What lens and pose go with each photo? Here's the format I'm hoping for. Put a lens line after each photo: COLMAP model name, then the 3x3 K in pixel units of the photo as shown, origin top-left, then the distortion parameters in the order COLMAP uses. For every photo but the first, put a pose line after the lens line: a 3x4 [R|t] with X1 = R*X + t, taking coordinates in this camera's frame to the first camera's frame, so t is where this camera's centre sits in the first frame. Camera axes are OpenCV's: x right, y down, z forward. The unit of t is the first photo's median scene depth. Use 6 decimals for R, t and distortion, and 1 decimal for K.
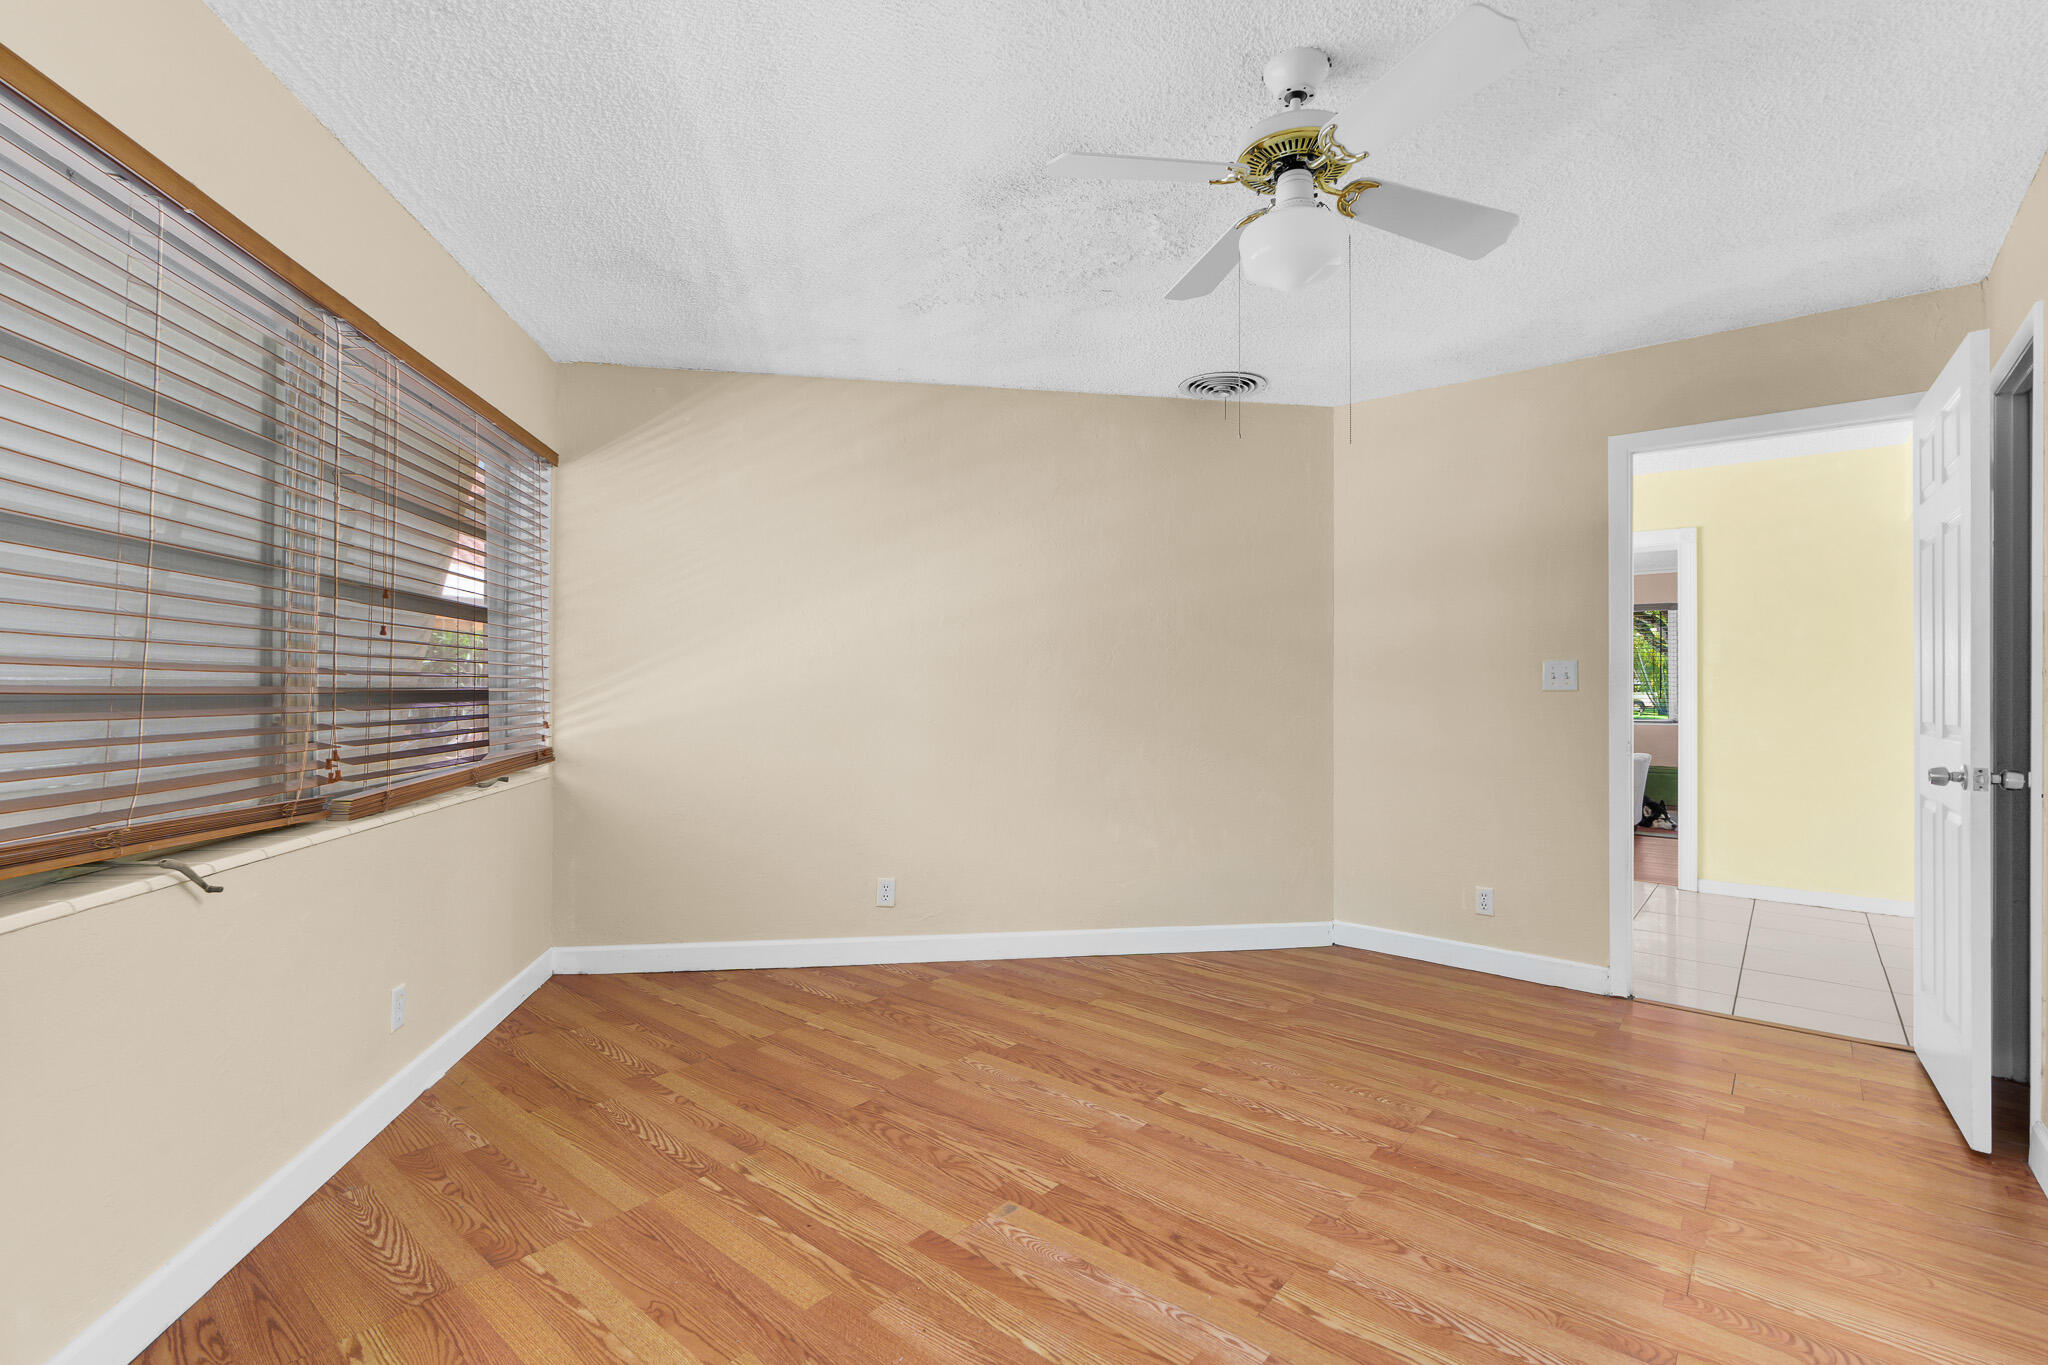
lens RADIAL K [[920.9, 0, 1024.0], [0, 920.9, 682.5], [0, 0, 1]] dist [-0.001466, -0.000164]
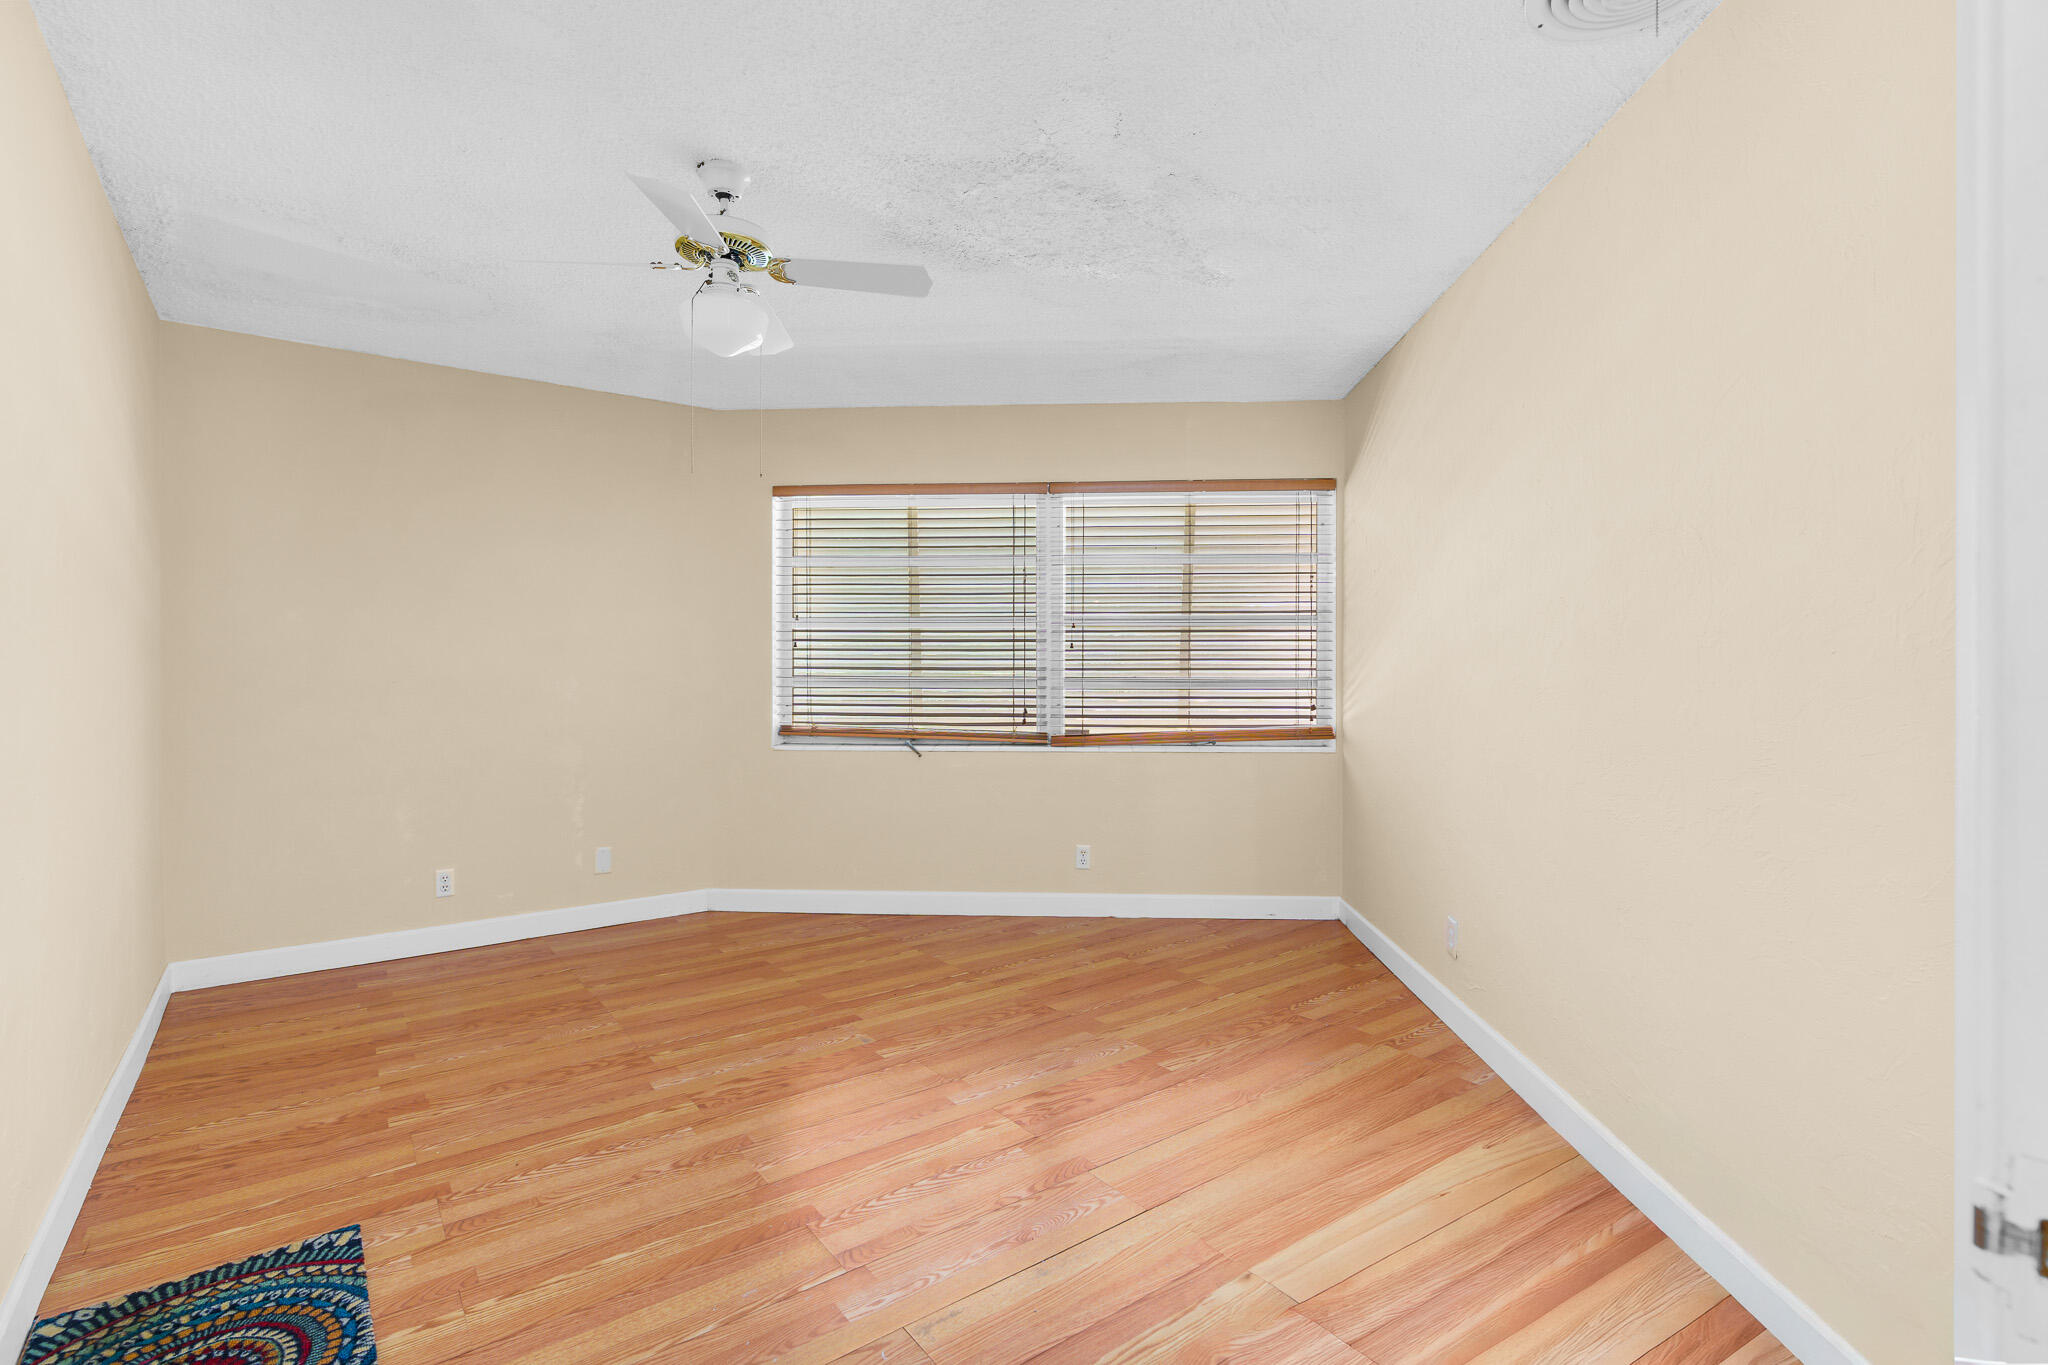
lens RADIAL K [[946.4, 0, 1024.0], [0, 946.4, 682.5], [0, 0, 1]] dist [-0.000929, -0.000092]
pose [[-0.229610, 0.001256, -0.973282, 1.116818], [0.007428, 0.999972, -0.000462, 0.016108], [0.973254, -0.007335, -0.229613, 1.301387]]
